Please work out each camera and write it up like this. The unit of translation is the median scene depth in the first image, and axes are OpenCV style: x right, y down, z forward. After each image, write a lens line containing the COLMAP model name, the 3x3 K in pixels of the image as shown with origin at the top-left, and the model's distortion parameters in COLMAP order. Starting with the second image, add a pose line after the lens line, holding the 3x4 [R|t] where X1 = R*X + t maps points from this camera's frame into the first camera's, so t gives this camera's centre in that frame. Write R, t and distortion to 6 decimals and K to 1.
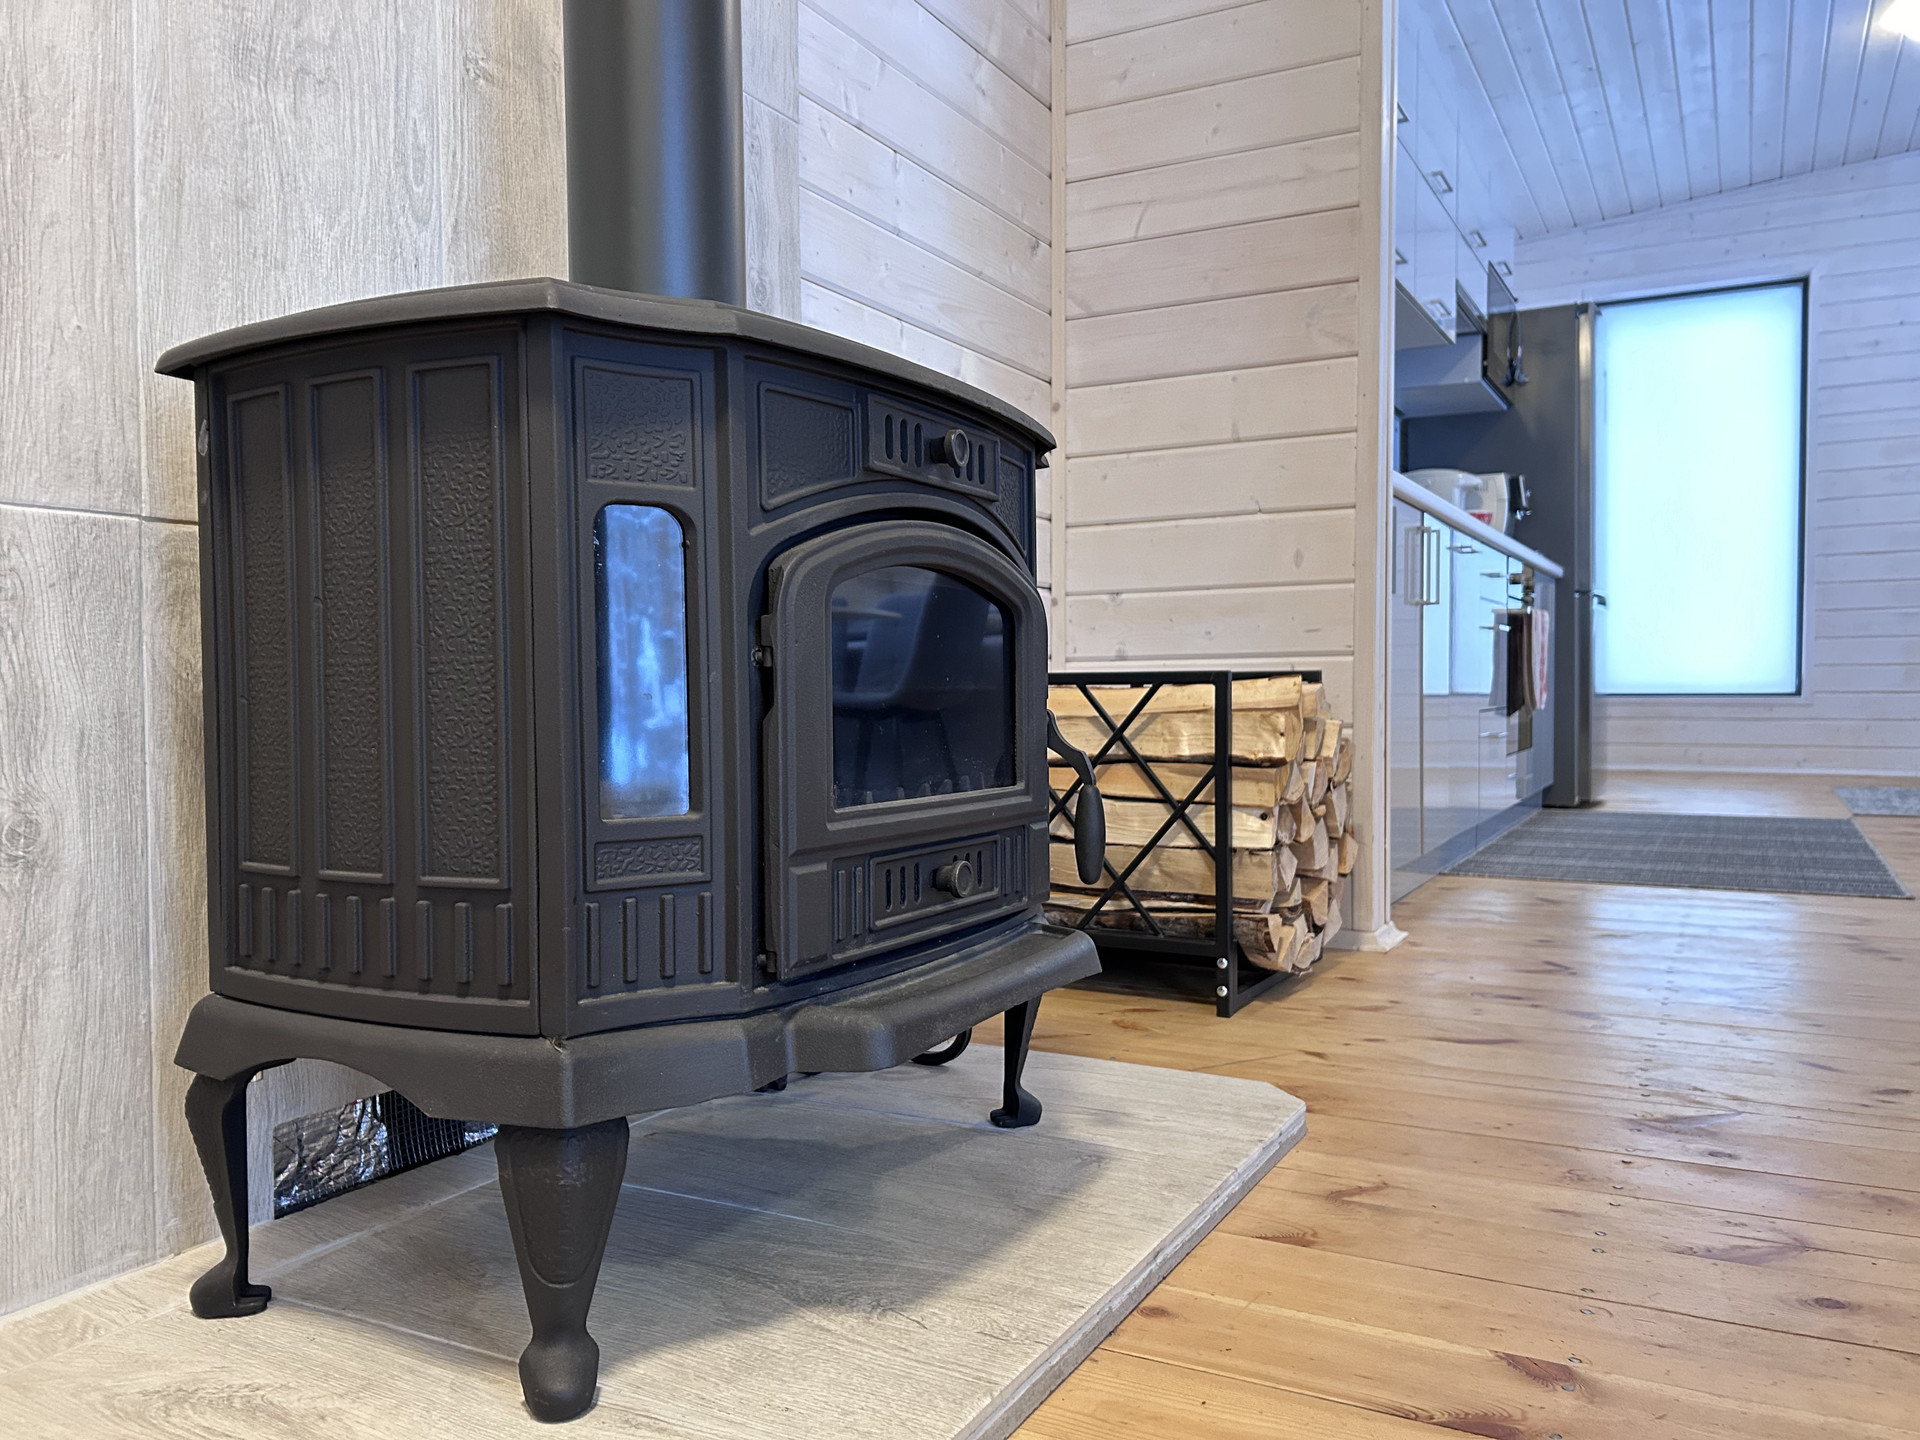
lens RADIAL K [[1466.4, 0, 995.0], [0, 1466.4, 706.1], [0, 0, 1]] dist [0.028427, -0.009062]
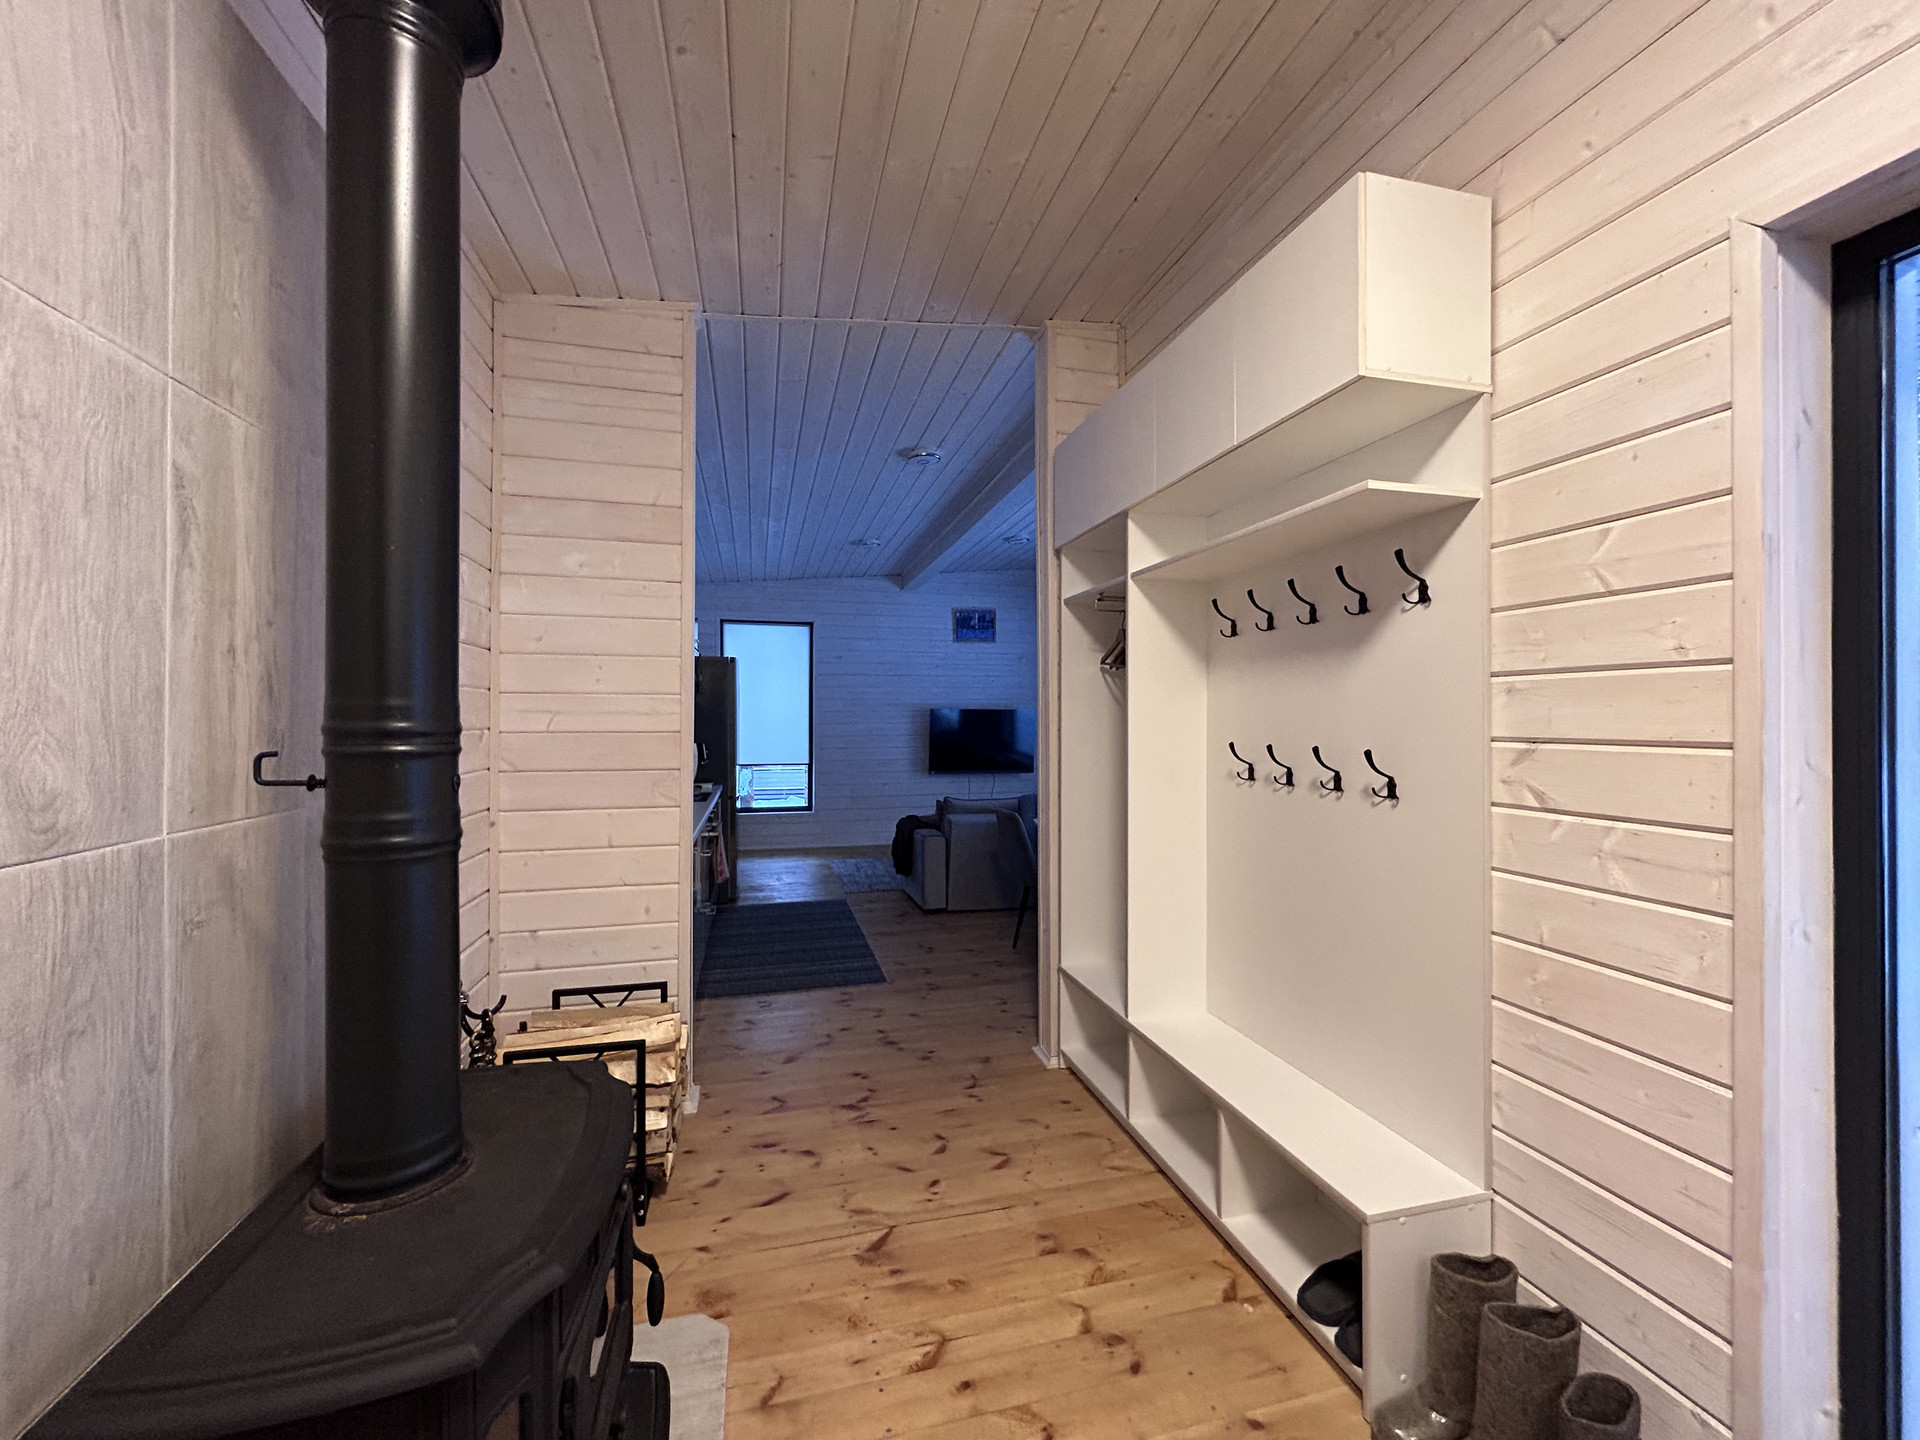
lens RADIAL K [[768.8, 0, 950.3], [0, 768.8, 719.2], [0, 0, 1]] dist [-0.000973, -0.000881]
pose [[0.752958, 0.005365, 0.658046, -0.274888], [0.011056, 0.999722, -0.020802, -0.574587], [-0.657975, 0.022939, 0.752690, -0.023337]]
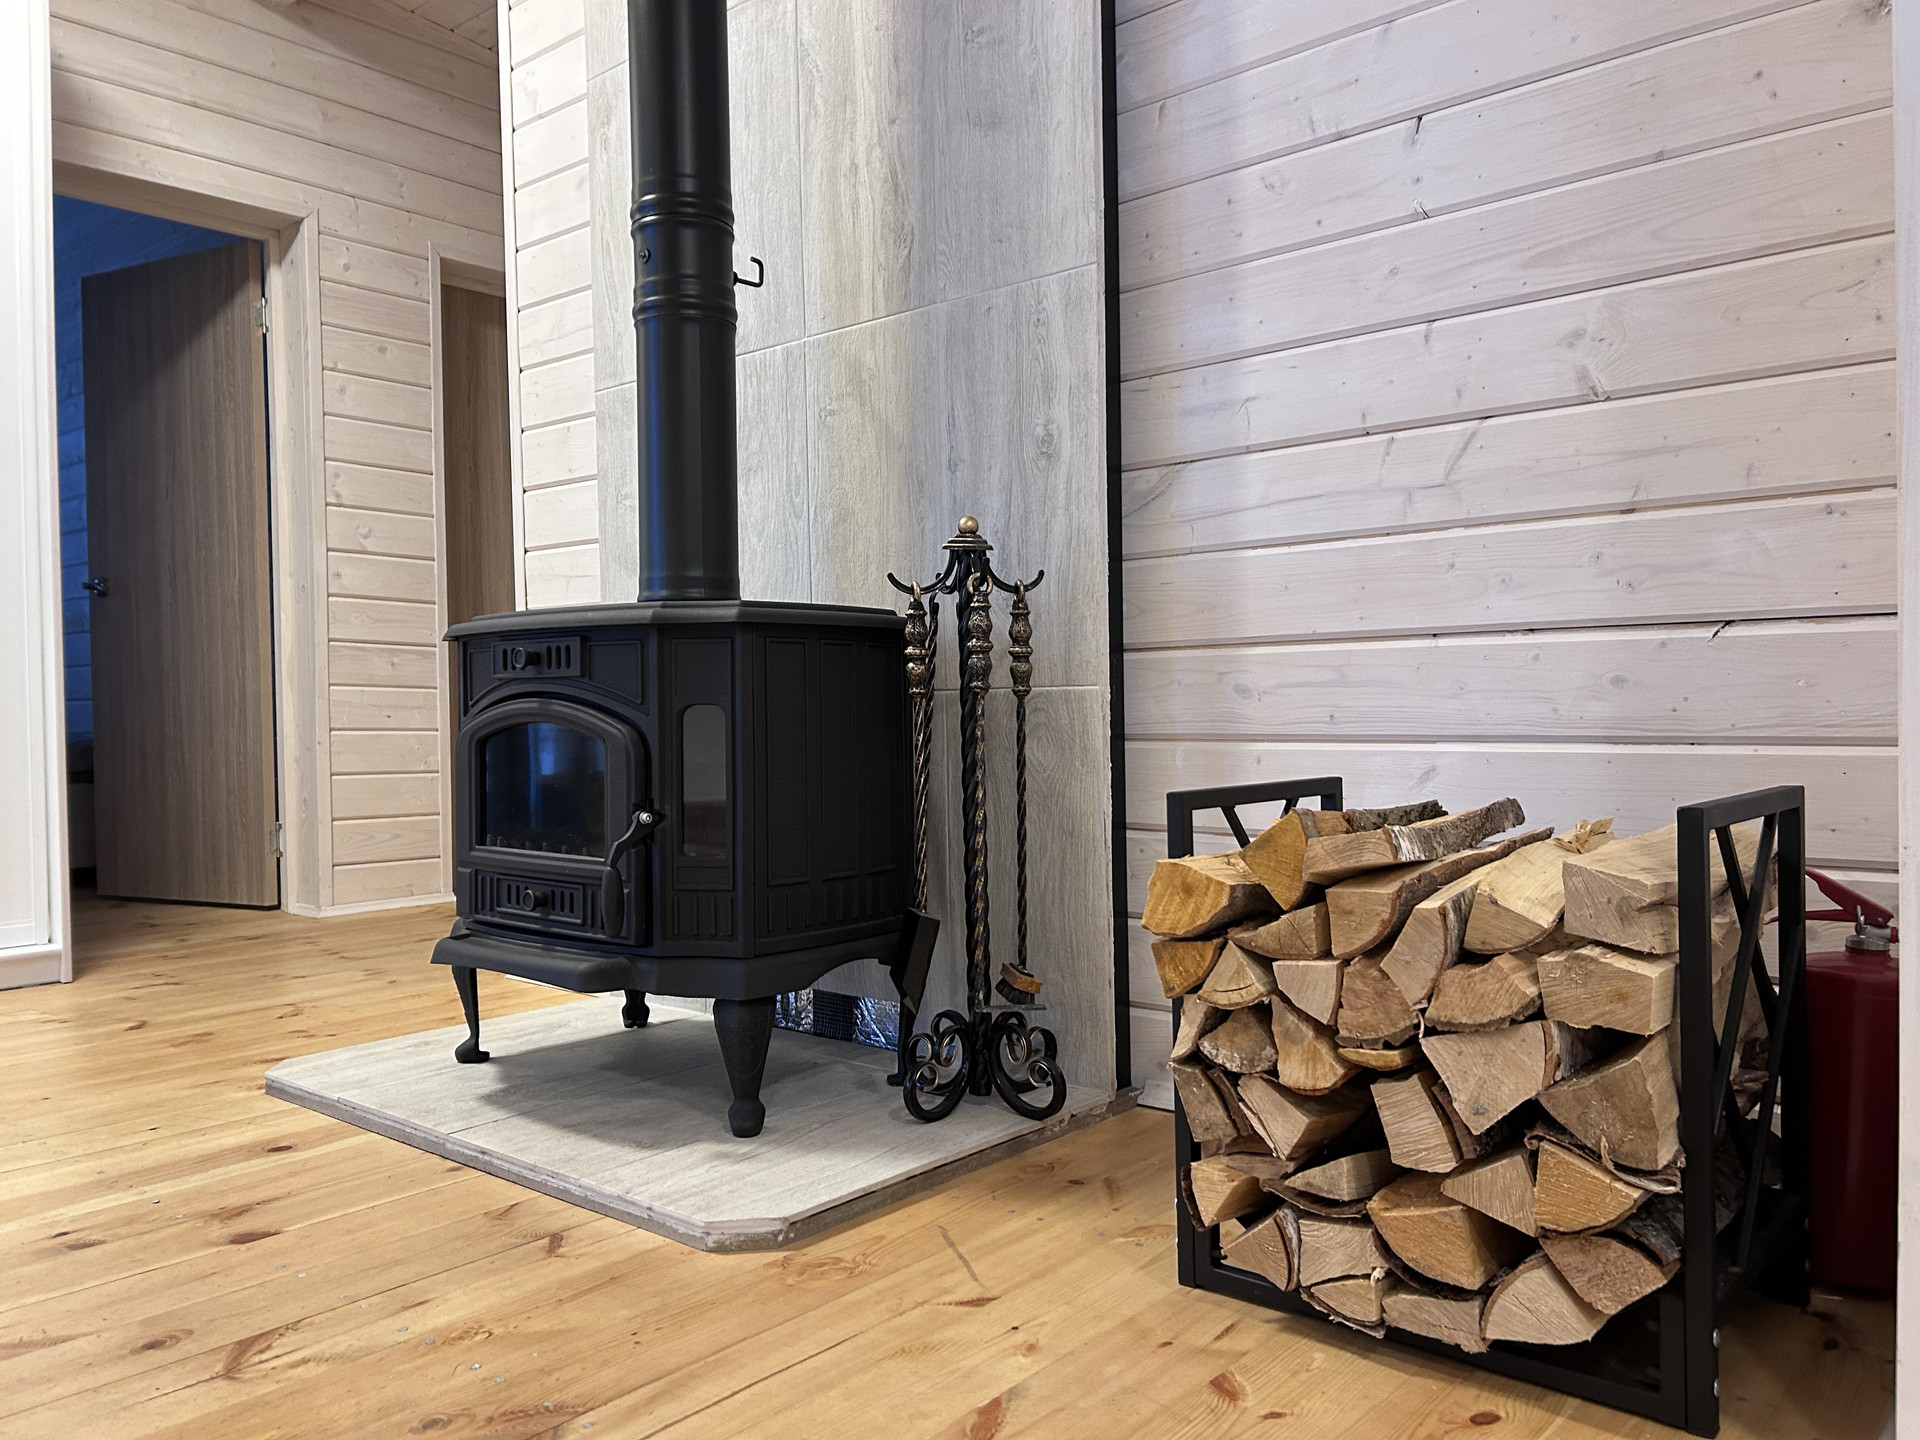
lens RADIAL K [[1466.4, 0, 961.6], [0, 1466.4, 729.7], [0, 0, 1]] dist [0.028427, -0.009062]
pose [[-0.236742, 0.023141, -0.971297, 1.209513], [-0.000645, 0.999712, 0.023975, -0.100152], [0.971572, 0.006302, -0.236659, 1.481974]]
